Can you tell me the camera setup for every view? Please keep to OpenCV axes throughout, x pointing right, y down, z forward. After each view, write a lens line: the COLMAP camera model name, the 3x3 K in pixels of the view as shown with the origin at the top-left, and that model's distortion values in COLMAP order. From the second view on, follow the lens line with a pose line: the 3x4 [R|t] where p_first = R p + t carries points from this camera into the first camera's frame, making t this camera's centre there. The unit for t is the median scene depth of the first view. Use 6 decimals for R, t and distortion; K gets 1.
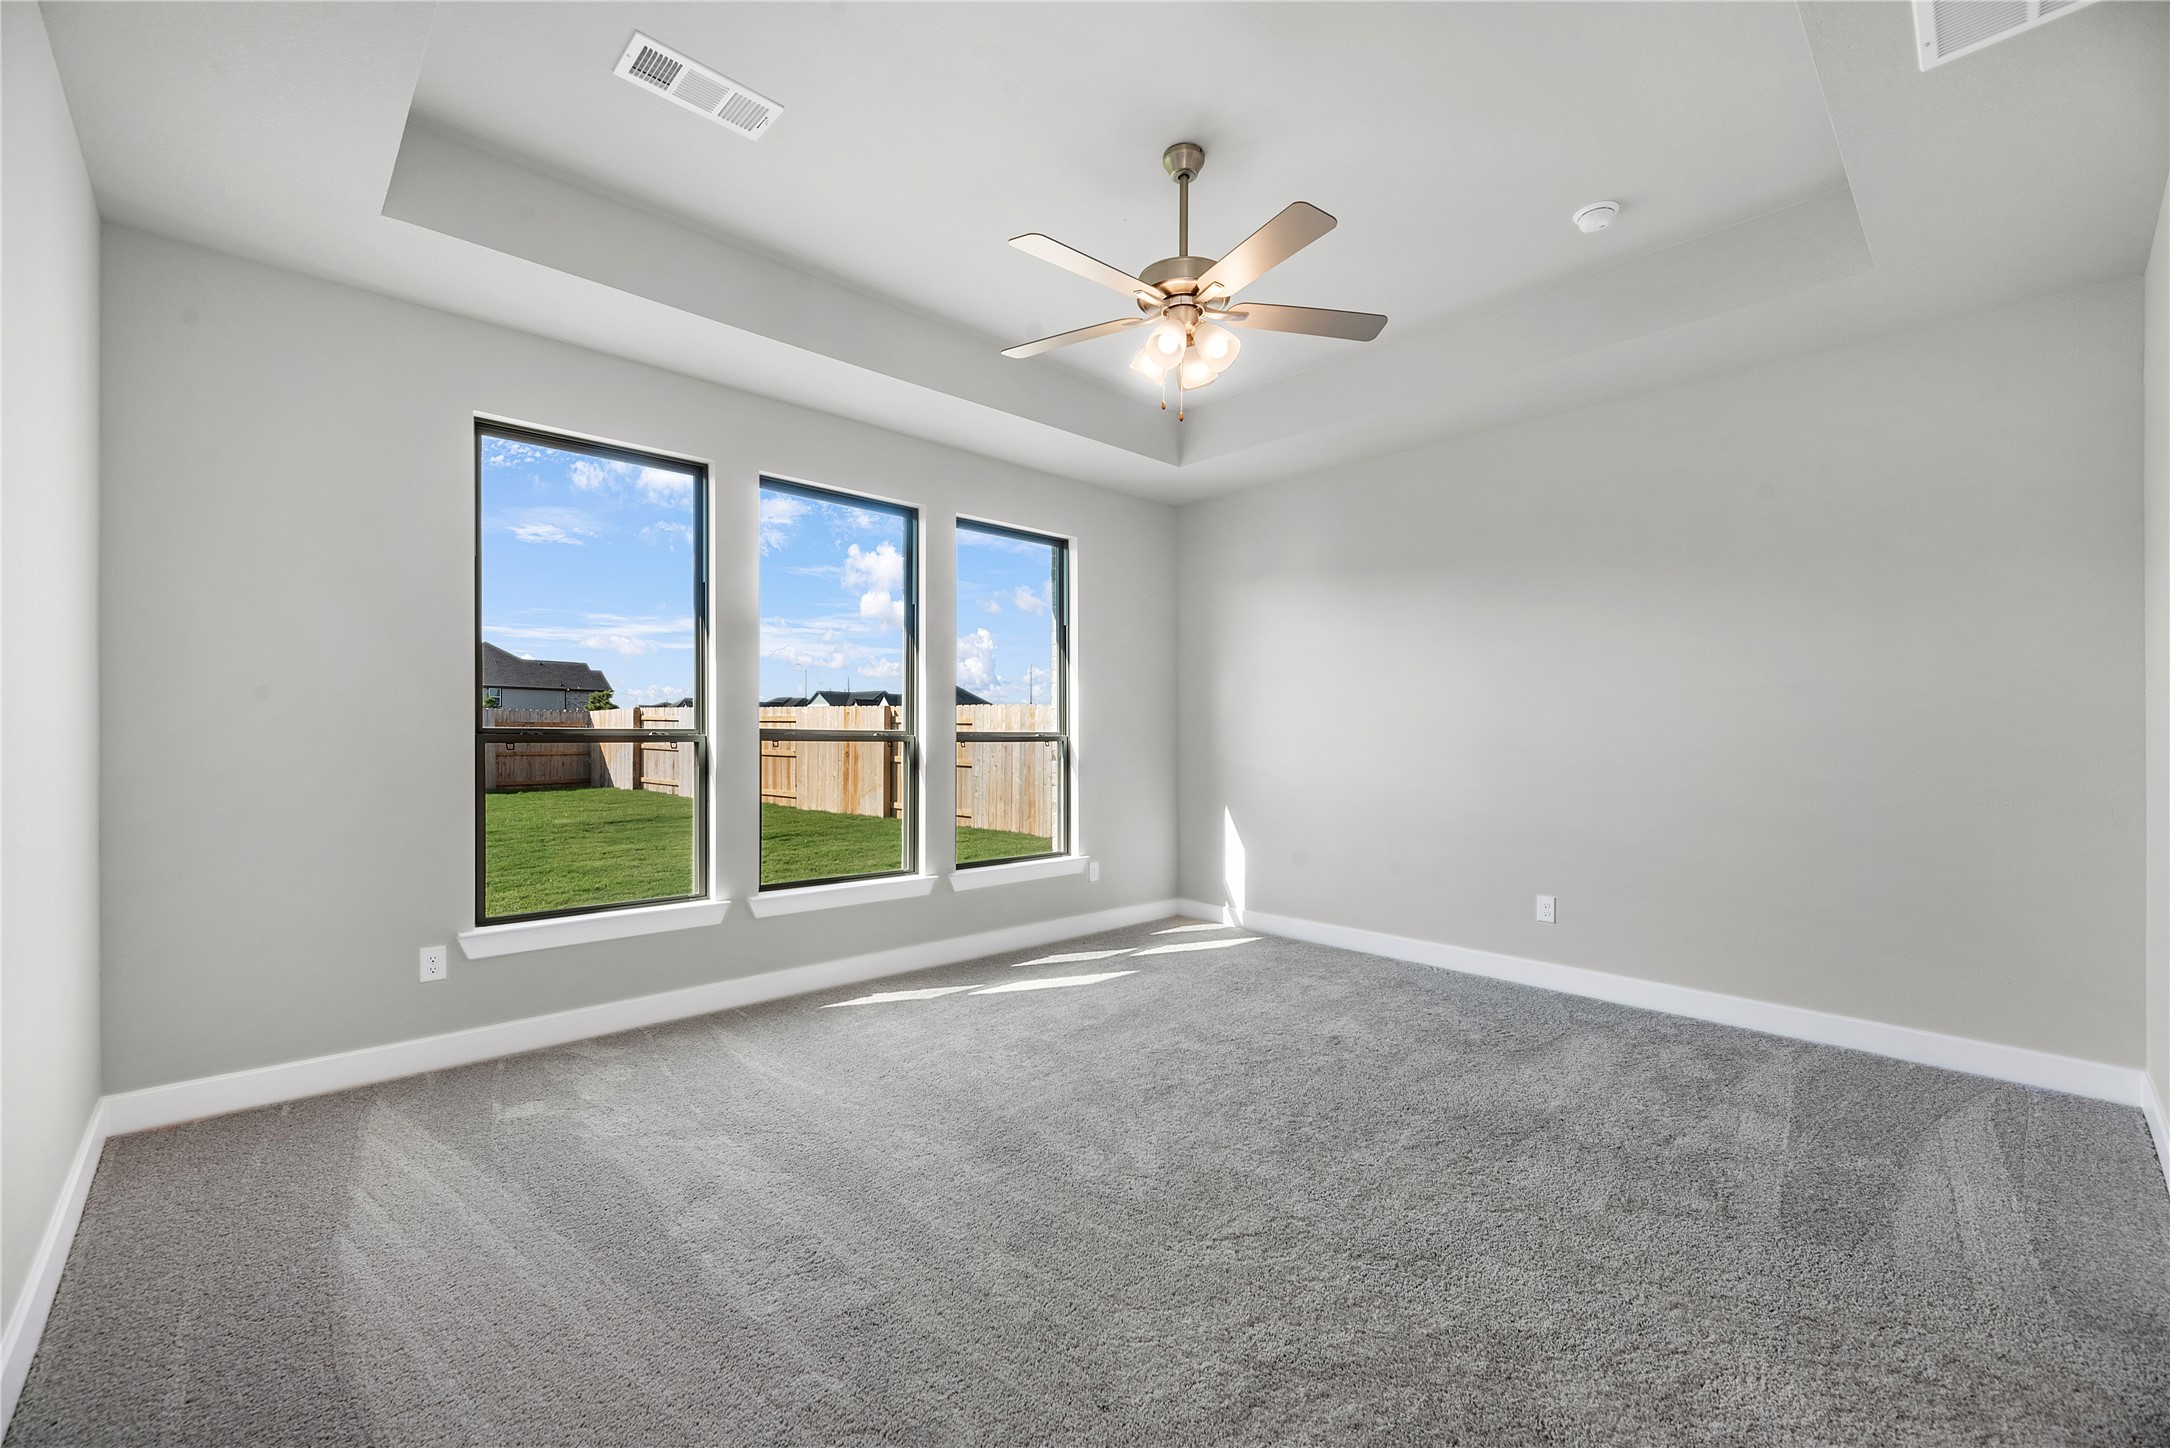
lens RADIAL K [[897.3, 0, 1084.8], [0, 897.3, 730.7], [0, 0, 1]] dist [-0.002080, 0.000240]
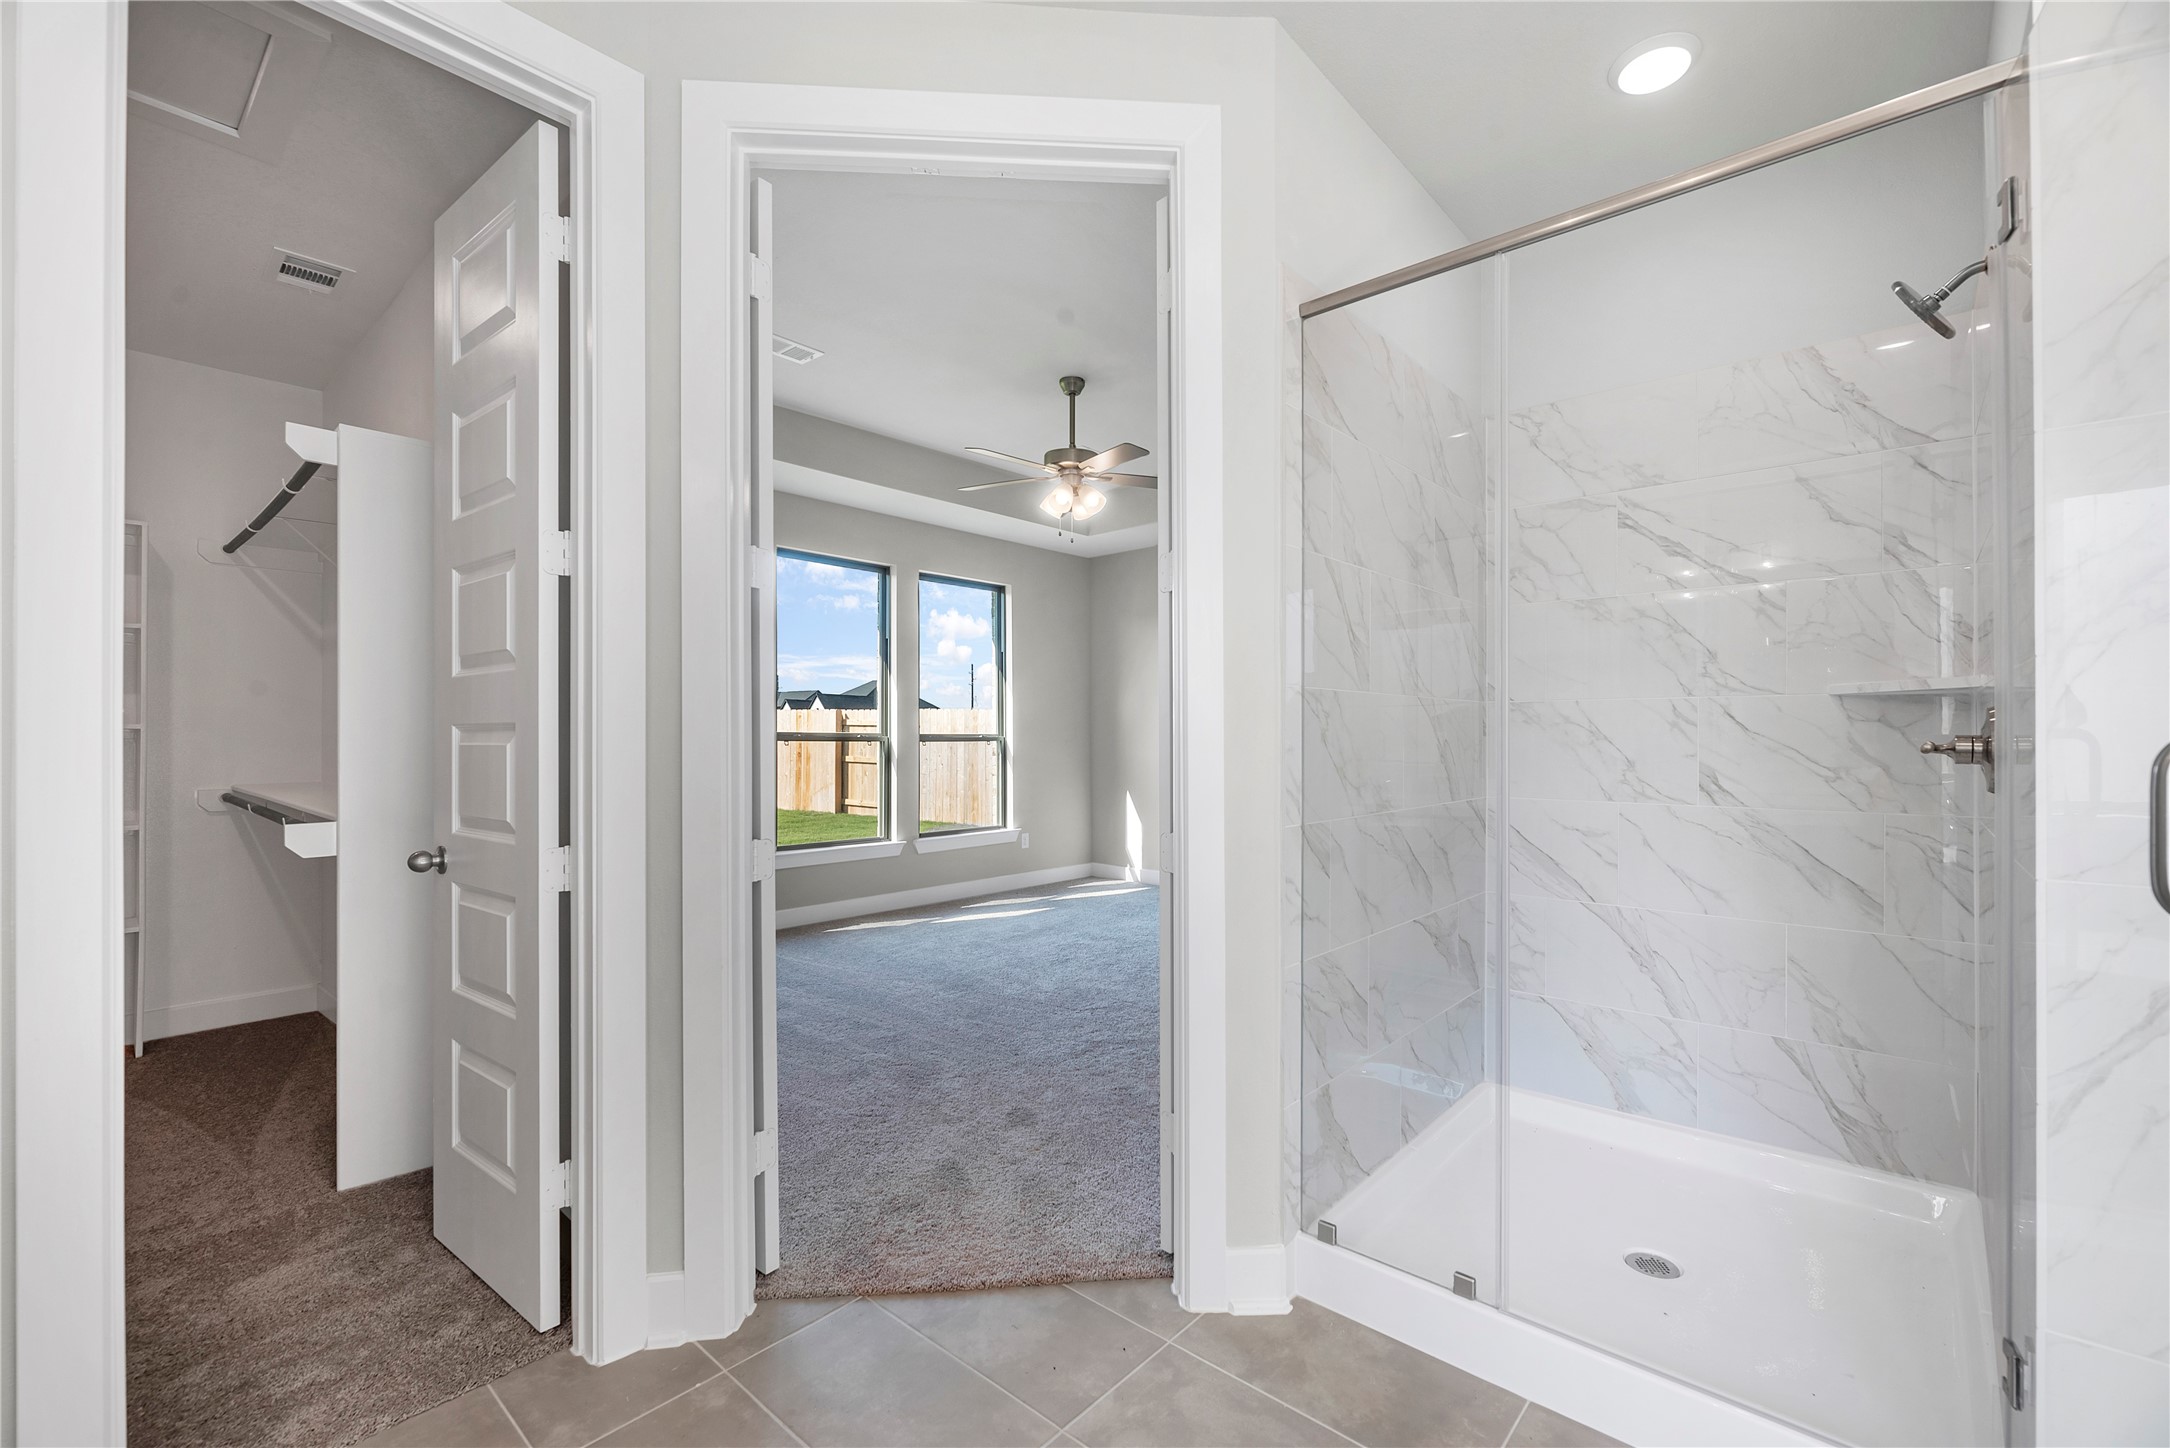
lens RADIAL K [[897.3, 0, 1138.0], [0, 897.3, 740.7], [0, 0, 1]] dist [-0.002080, 0.000240]
pose [[0.992482, -0.001969, 0.122375, 0.015447], [0.000778, 0.999952, 0.009772, -0.001155], [-0.122389, -0.009603, 0.992436, -0.349138]]
